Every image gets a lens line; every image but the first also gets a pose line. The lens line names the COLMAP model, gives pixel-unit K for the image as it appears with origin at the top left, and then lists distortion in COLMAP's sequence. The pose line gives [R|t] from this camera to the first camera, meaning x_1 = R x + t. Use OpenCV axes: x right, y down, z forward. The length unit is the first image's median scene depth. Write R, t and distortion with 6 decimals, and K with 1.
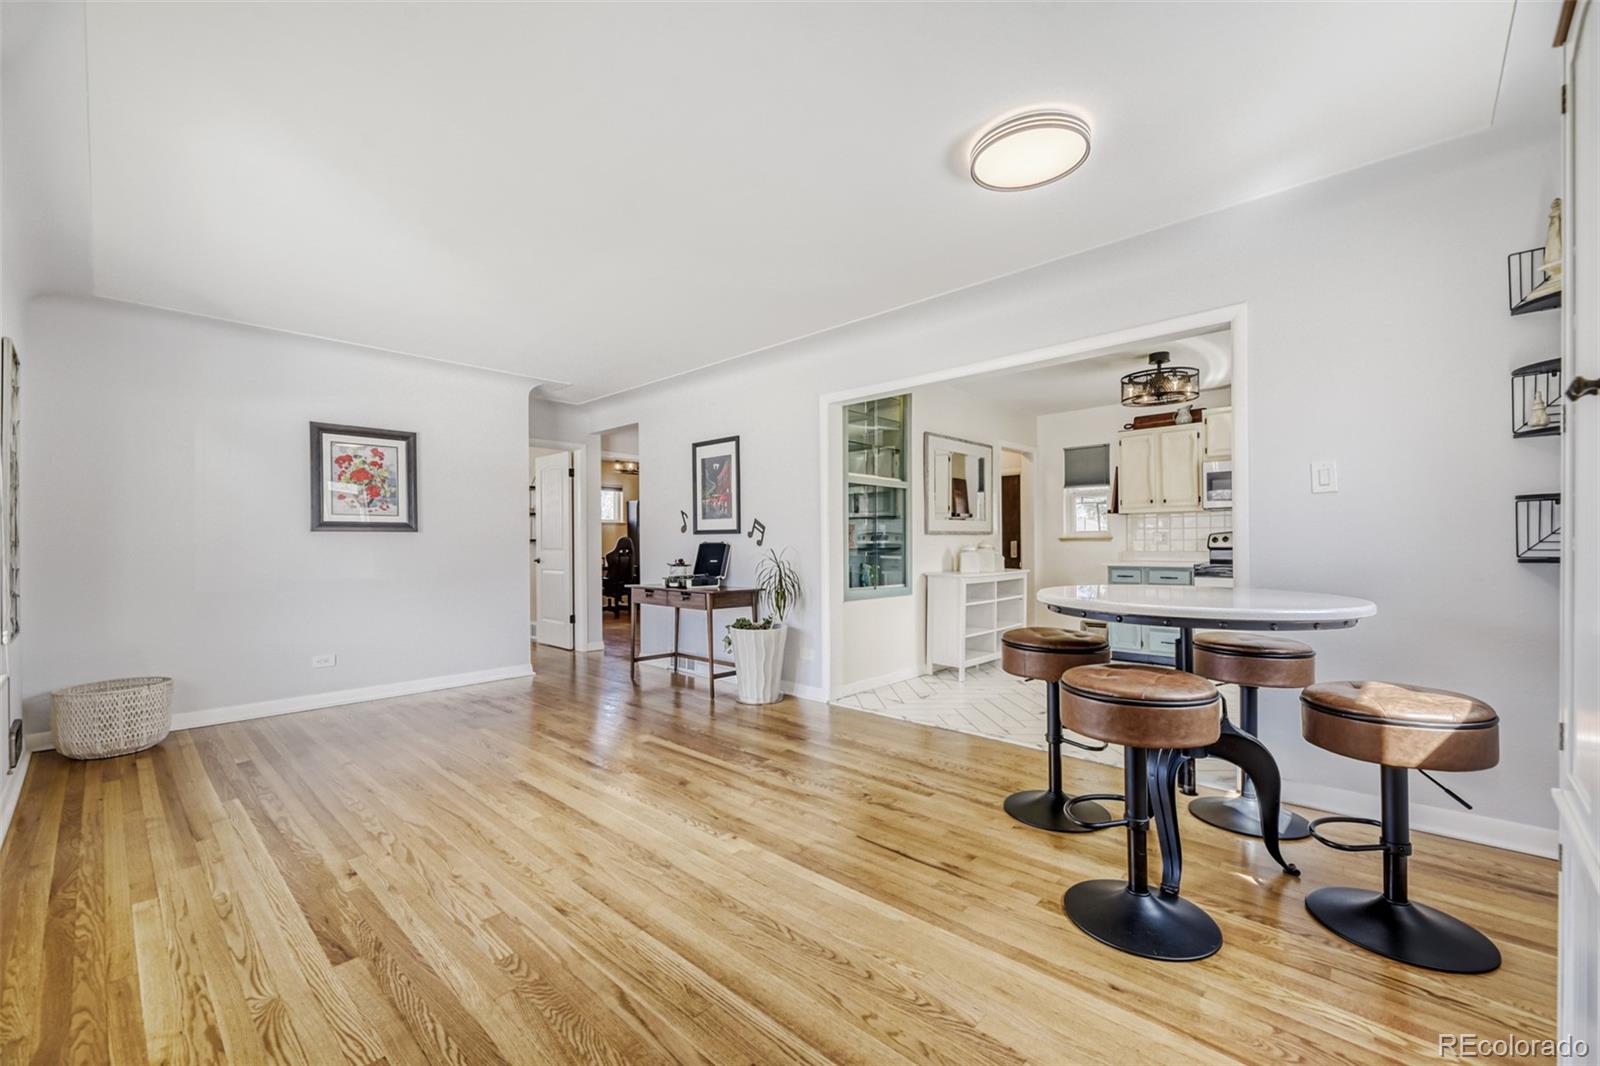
lens RADIAL K [[648.5, 0, 799.3], [0, 648.5, 541.1], [0, 0, 1]] dist [-0.000403, -0.000093]
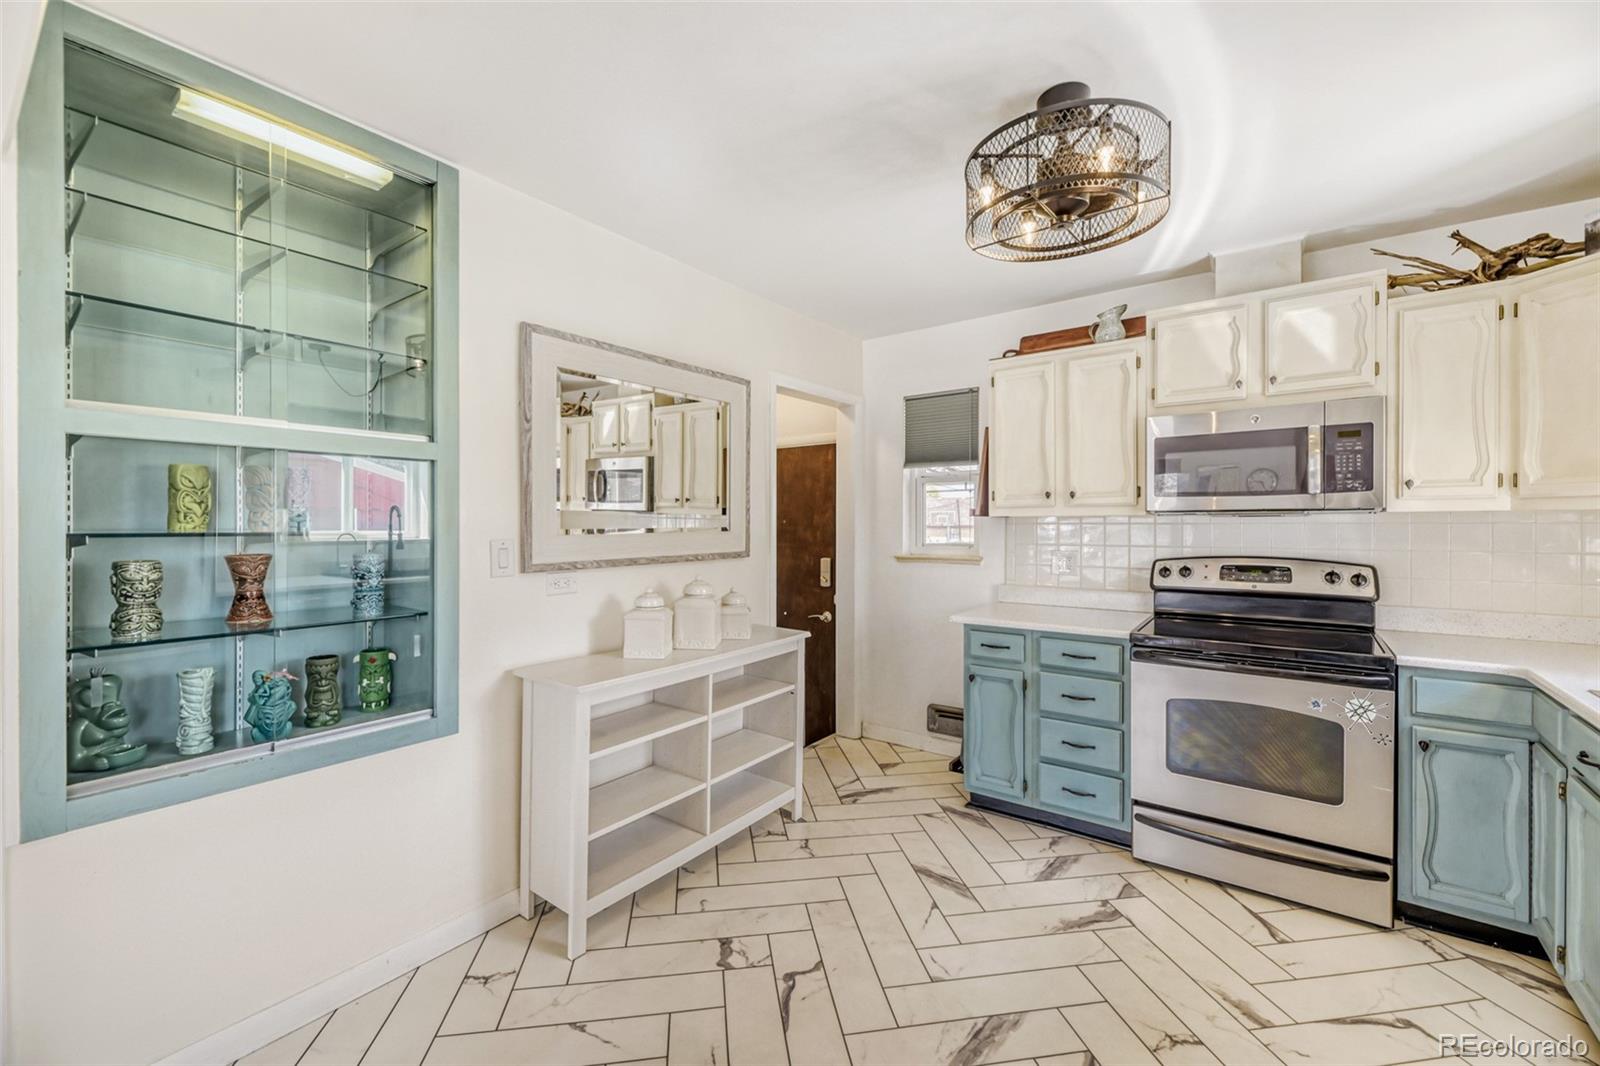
lens RADIAL K [[644.3, 0, 800.0], [0, 644.3, 533.0], [0, 0, 1]] dist [-0.000676, -0.000345]
pose [[0.993458, 0.002750, 0.114163, 0.299273], [-0.004854, 0.999823, 0.018159, -0.040450], [-0.114093, -0.018594, 0.993296, 0.531986]]
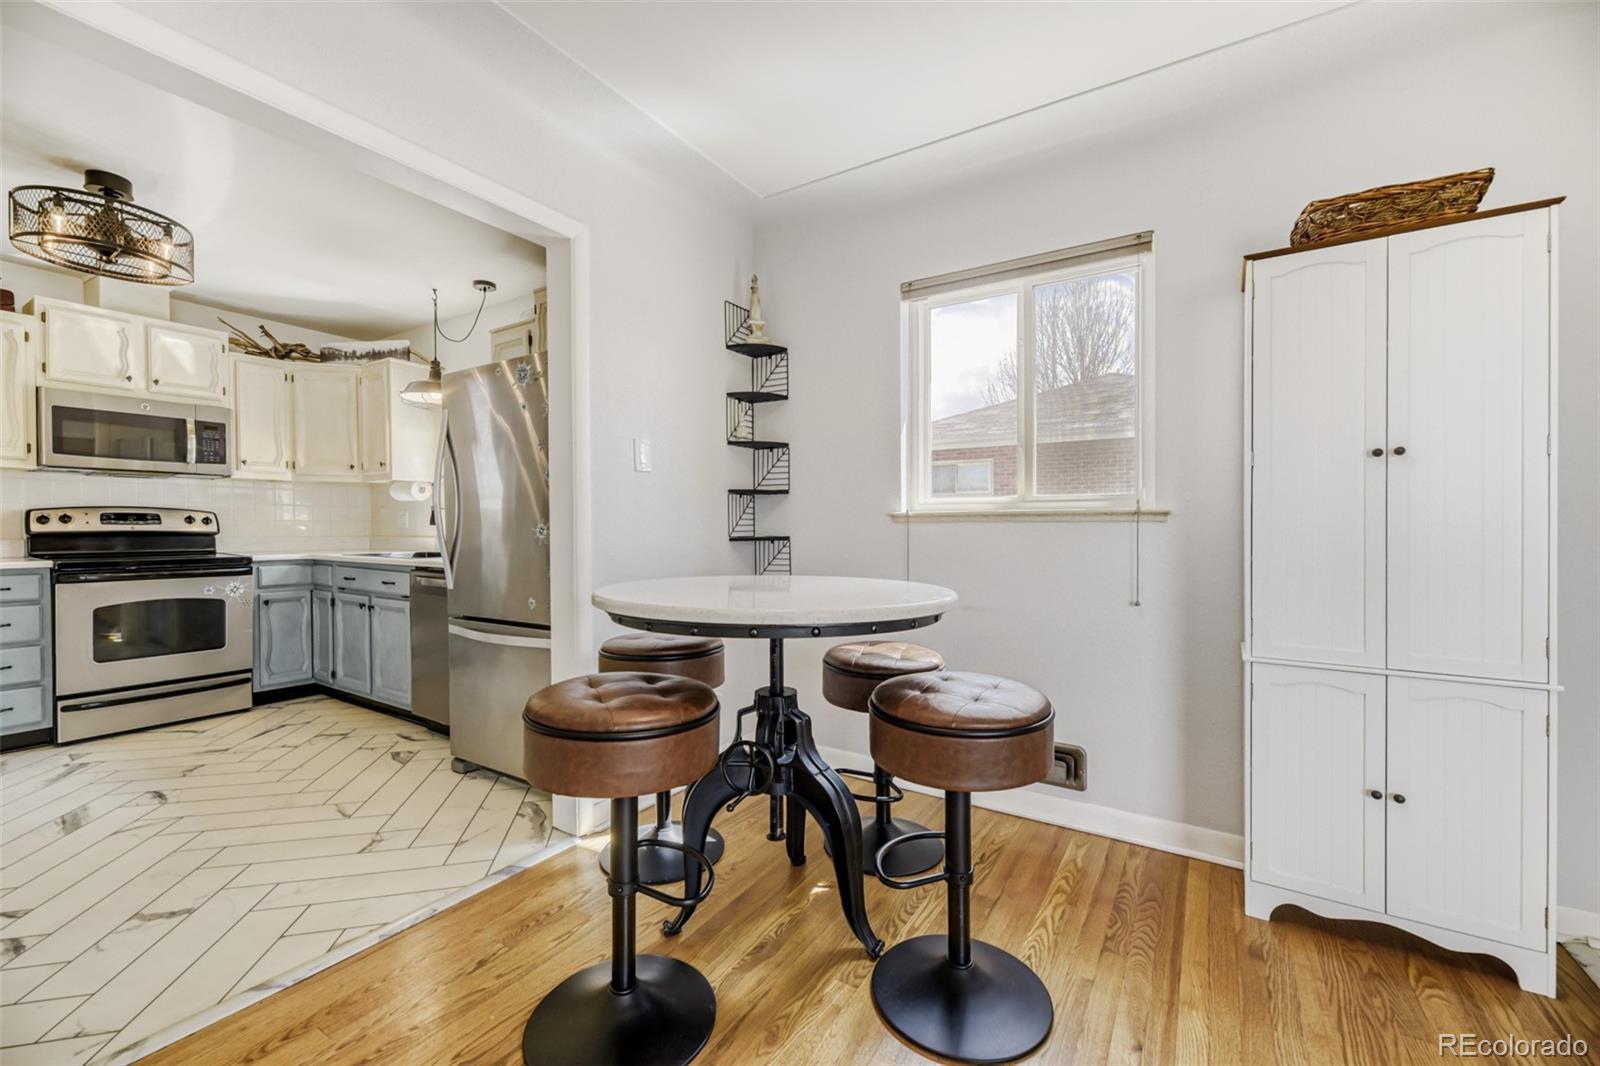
lens RADIAL K [[644.3, 0, 800.0], [0, 644.3, 533.0], [0, 0, 1]] dist [-0.000676, -0.000345]
pose [[-0.189916, -0.004981, 0.981788, -0.072635], [-0.005604, 0.999976, 0.003990, 0.004227], [-0.981784, -0.004744, -0.189939, 0.429849]]
